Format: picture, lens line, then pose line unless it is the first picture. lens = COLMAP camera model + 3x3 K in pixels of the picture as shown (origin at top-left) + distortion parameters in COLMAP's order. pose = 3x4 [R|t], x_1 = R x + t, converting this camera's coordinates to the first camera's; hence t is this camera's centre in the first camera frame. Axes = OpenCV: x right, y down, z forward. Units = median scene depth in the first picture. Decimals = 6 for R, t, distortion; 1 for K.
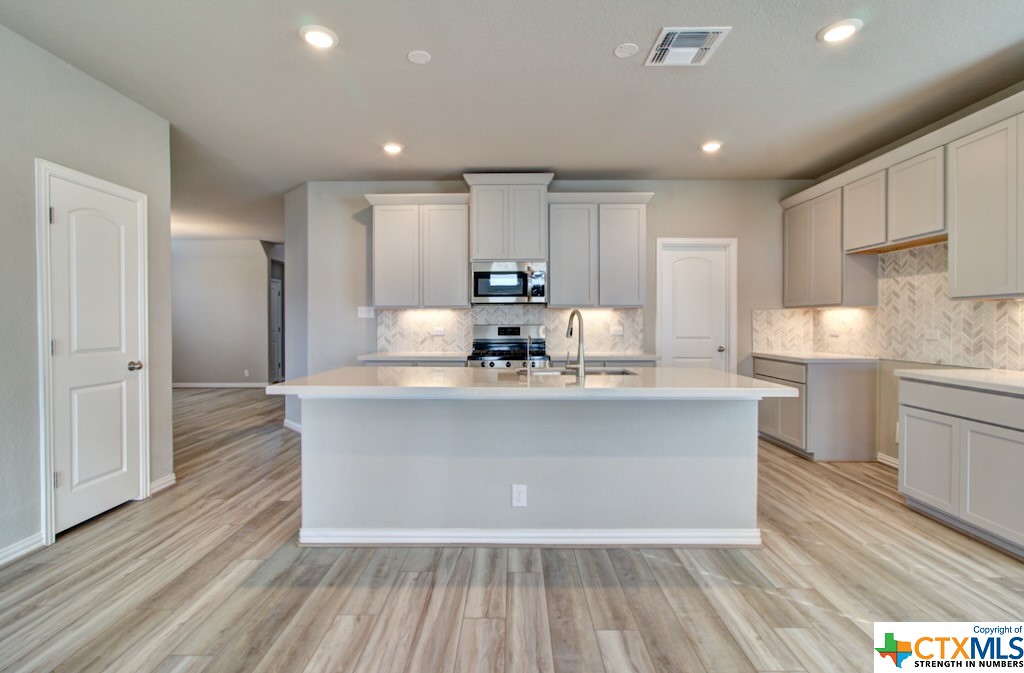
lens RADIAL K [[477.9, 0, 509.8], [0, 477.9, 325.4], [0, 0, 1]] dist [0.000042, 0.000468]
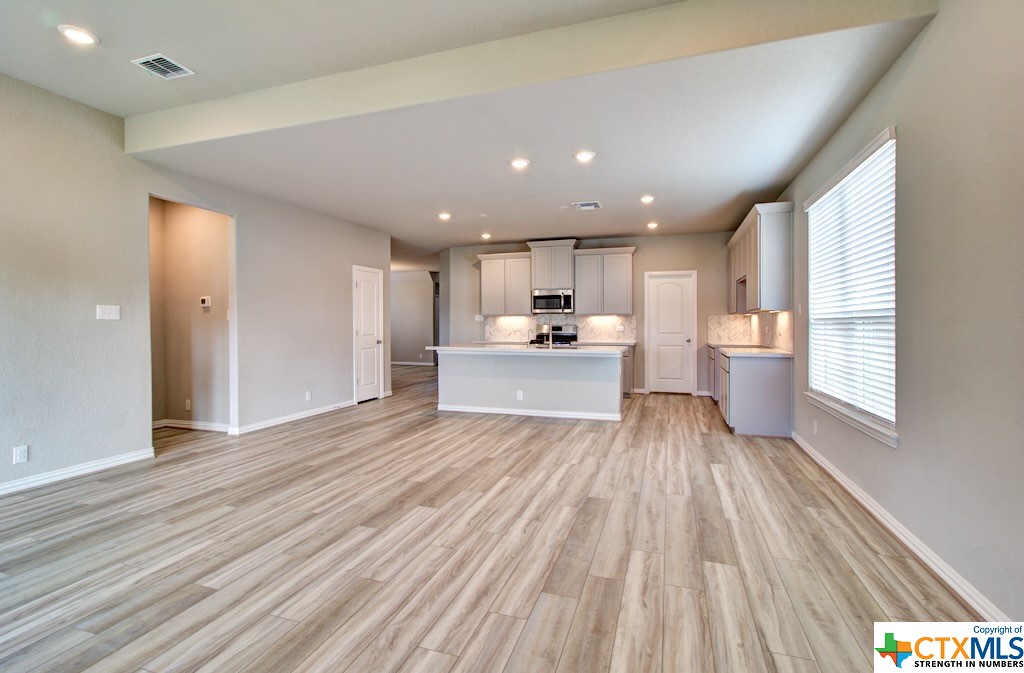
lens RADIAL K [[472.5, 0, 511.1], [0, 472.5, 325.3], [0, 0, 1]] dist [-0.001508, 0.001426]
pose [[0.950007, 0.000539, -0.312229, 0.410343], [-0.001031, 0.999998, -0.001411, 0.002744], [0.312228, 0.001663, 0.950006, -0.731771]]
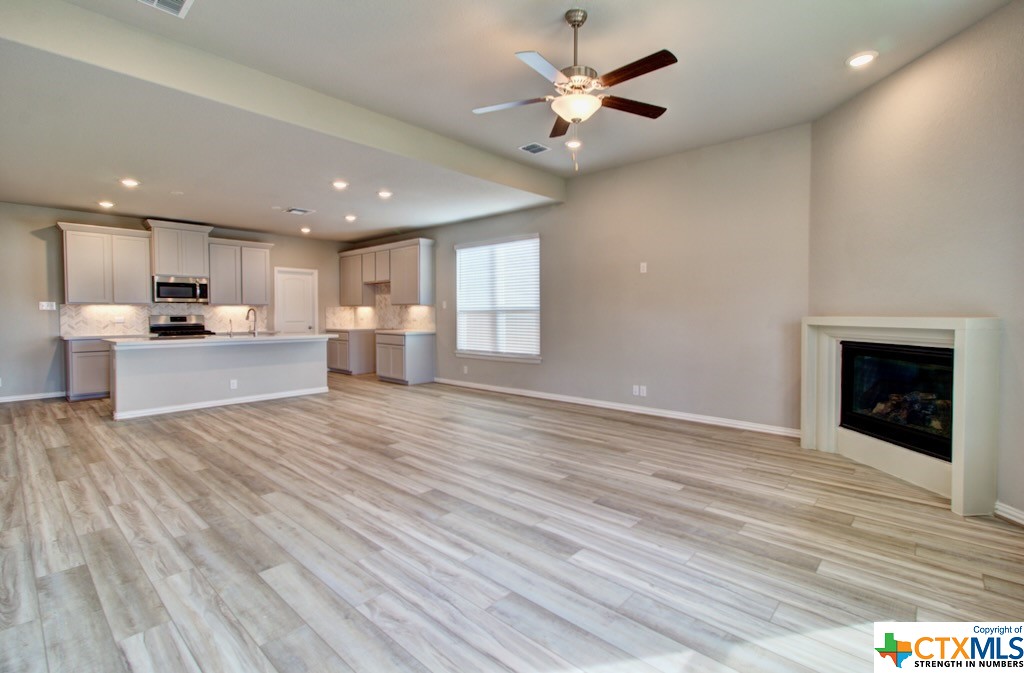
lens RADIAL K [[468.2, 0, 512.5], [0, 468.2, 326.2], [0, 0, 1]] dist [0.000043, 0.001518]
pose [[0.666556, -0.021562, 0.745143, -0.452677], [0.005279, 0.999693, 0.024206, 0.004122], [-0.745436, -0.012201, 0.666465, -0.930068]]
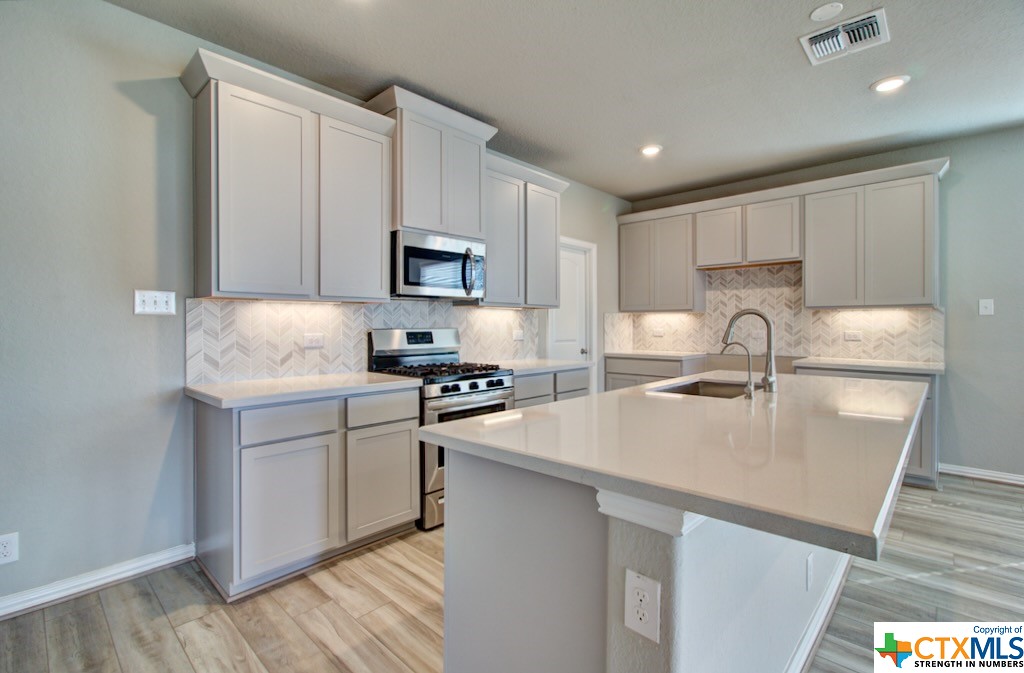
lens RADIAL K [[468.2, 0, 512.5], [0, 468.2, 326.2], [0, 0, 1]] dist [0.000043, 0.001518]
pose [[0.679628, -0.002020, 0.733555, -0.438043], [0.004798, 0.999987, -0.001691, -0.002883], [-0.733542, 0.004669, 0.679628, 0.473660]]
